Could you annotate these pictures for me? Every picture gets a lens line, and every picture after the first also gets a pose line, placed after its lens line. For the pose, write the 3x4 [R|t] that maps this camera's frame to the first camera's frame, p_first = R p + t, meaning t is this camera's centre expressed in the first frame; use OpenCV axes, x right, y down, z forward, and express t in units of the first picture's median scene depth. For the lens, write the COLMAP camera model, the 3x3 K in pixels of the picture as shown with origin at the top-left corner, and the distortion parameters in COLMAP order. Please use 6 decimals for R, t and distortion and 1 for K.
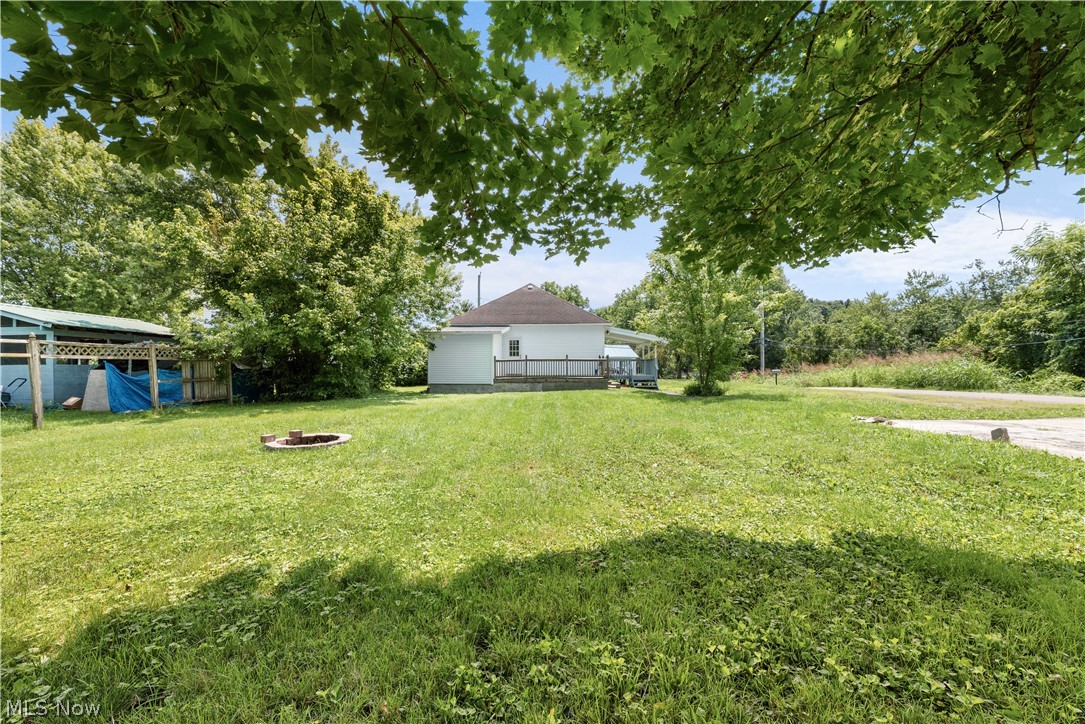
lens RADIAL K [[439.3, 0, 545.5], [0, 439.3, 367.3], [0, 0, 1]] dist [-0.000547, -0.000065]
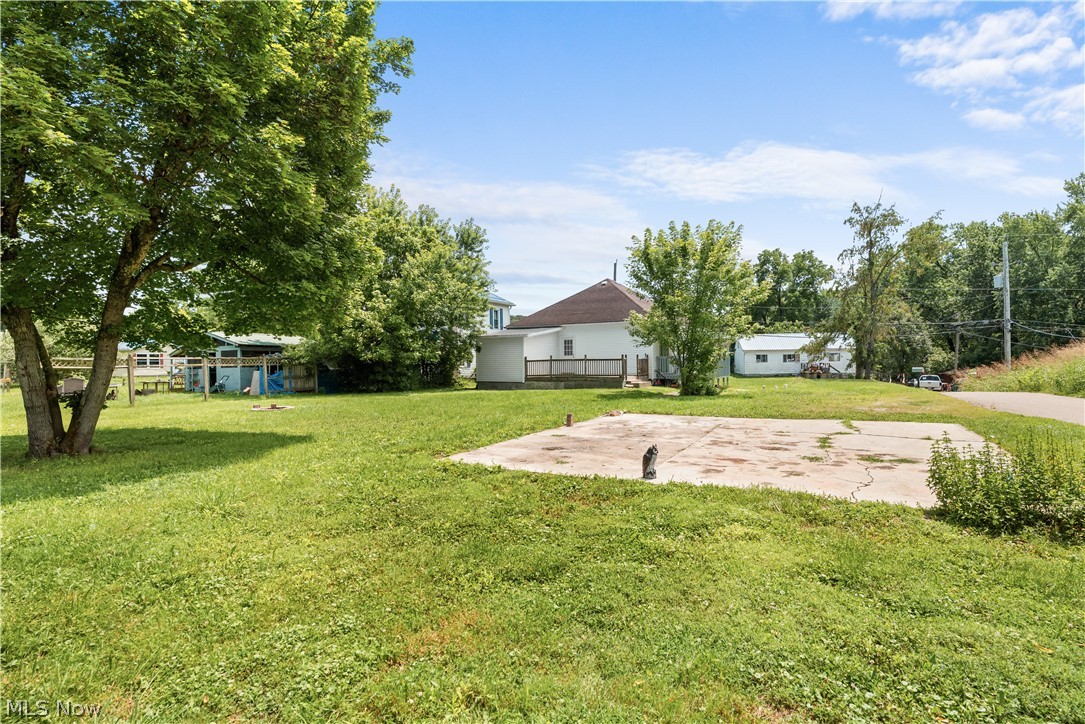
lens RADIAL K [[567.0, 0, 542.5], [0, 567.0, 362.0], [0, 0, 1]] dist [0.000138, -0.000002]
pose [[0.877767, -0.008341, -0.479016, 0.893736], [0.007868, 0.999965, -0.002993, -0.011933], [0.479024, -0.001141, 0.877801, -0.336597]]
